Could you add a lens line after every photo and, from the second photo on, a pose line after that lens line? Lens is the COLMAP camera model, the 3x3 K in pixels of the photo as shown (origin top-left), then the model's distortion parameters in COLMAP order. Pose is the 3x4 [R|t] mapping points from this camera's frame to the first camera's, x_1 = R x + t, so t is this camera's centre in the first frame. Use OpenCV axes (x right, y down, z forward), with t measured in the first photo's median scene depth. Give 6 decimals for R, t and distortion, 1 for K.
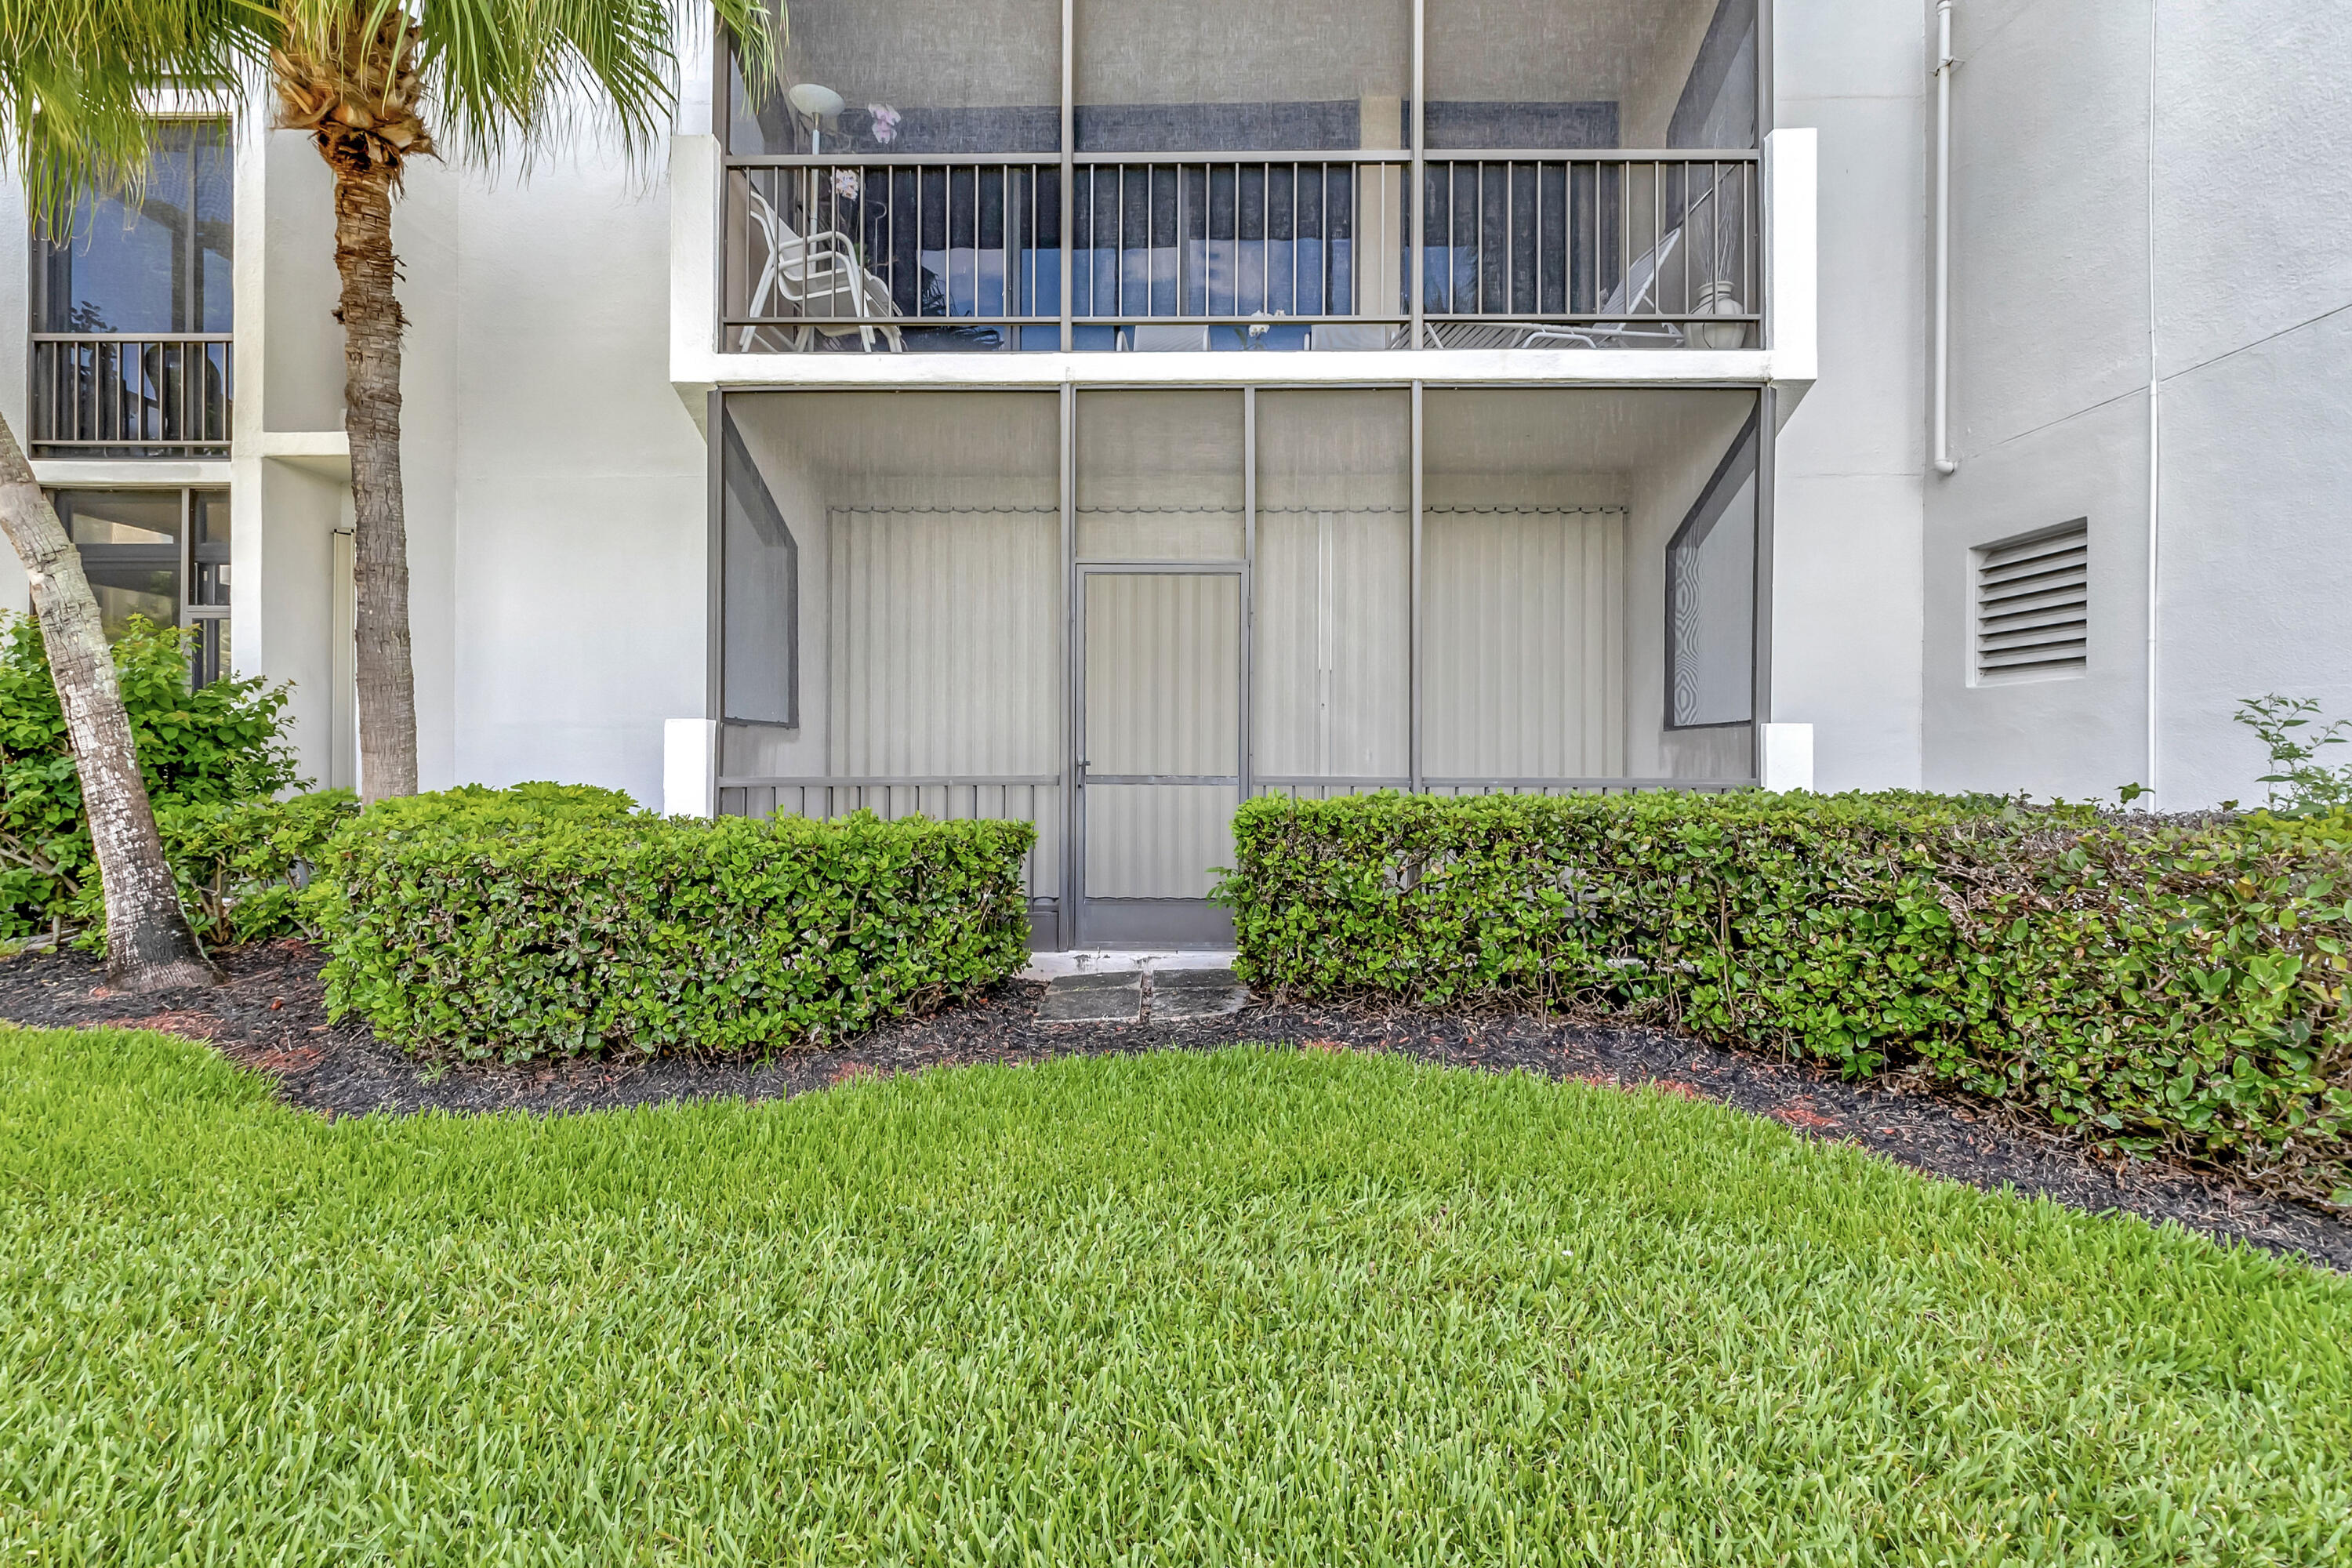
lens RADIAL K [[1056.0, 0, 1165.5], [0, 1056.0, 738.7], [0, 0, 1]] dist [0.011431, 0.000220]
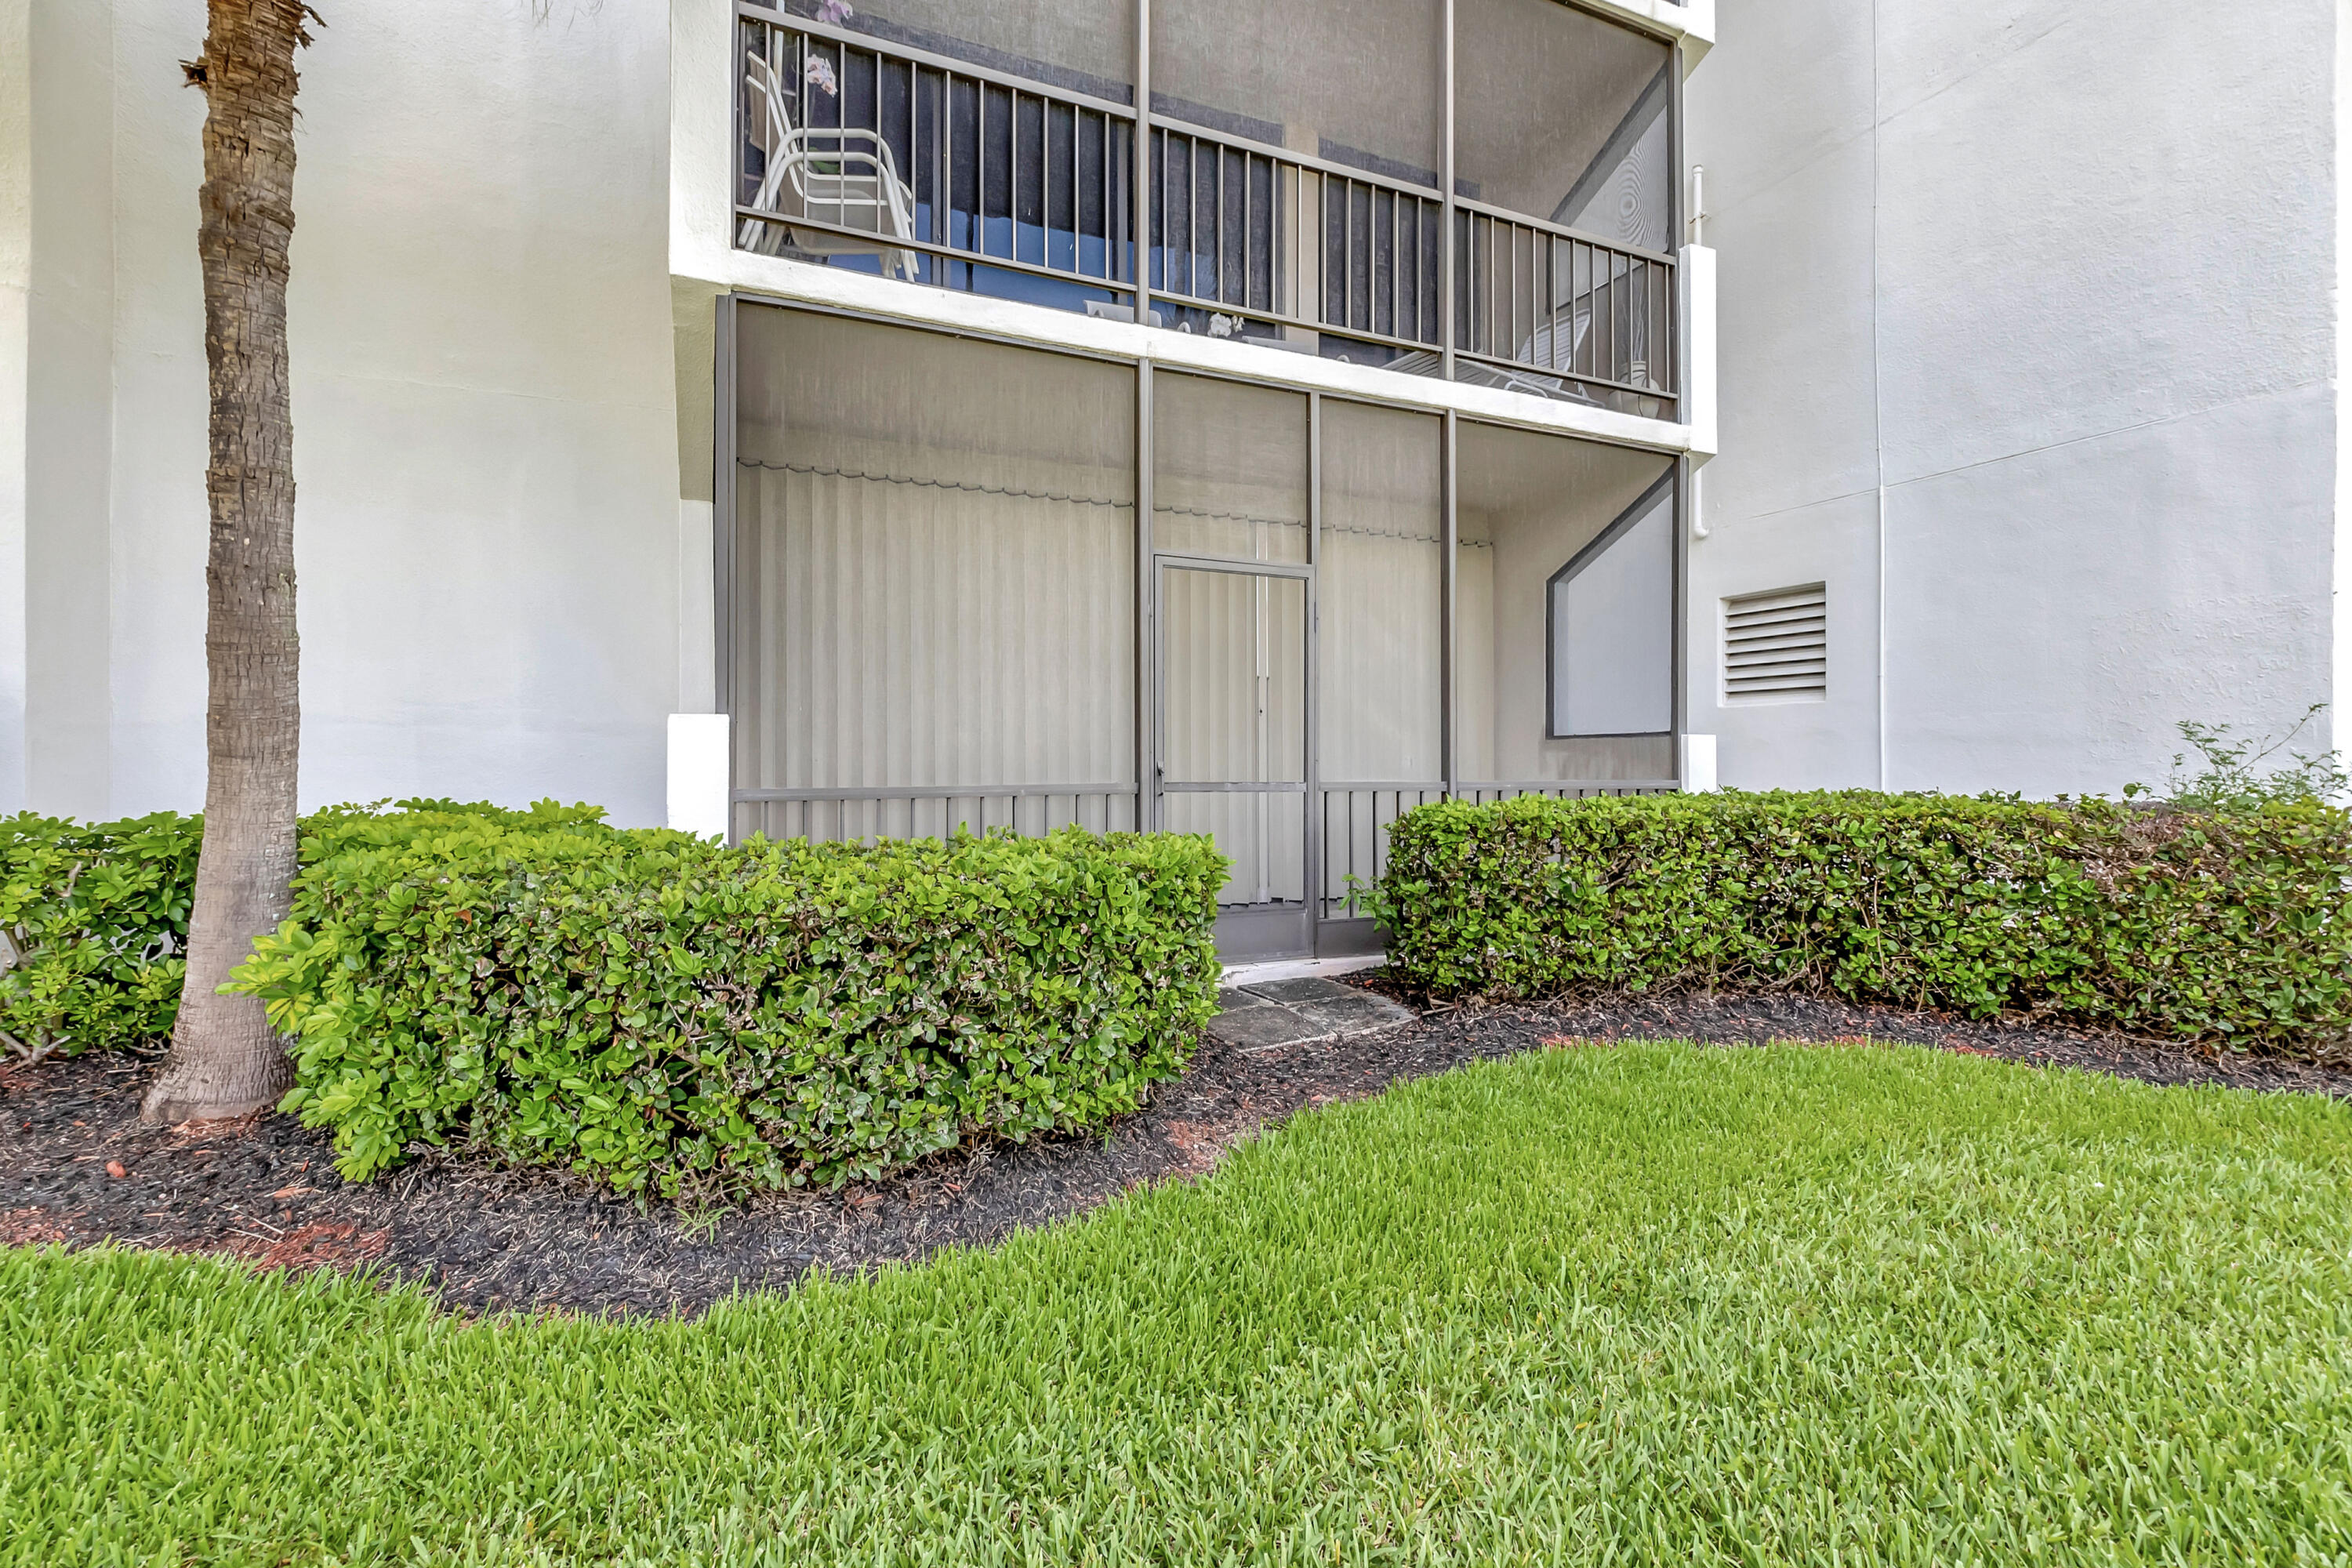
lens RADIAL K [[1056.0, 0, 1165.5], [0, 1056.0, 738.7], [0, 0, 1]] dist [0.011431, 0.000220]
pose [[0.907562, 0.007629, 0.419849, -0.460903], [-0.005524, 0.999965, -0.006229, 0.001020], [-0.419882, 0.003333, 0.907573, 0.155318]]
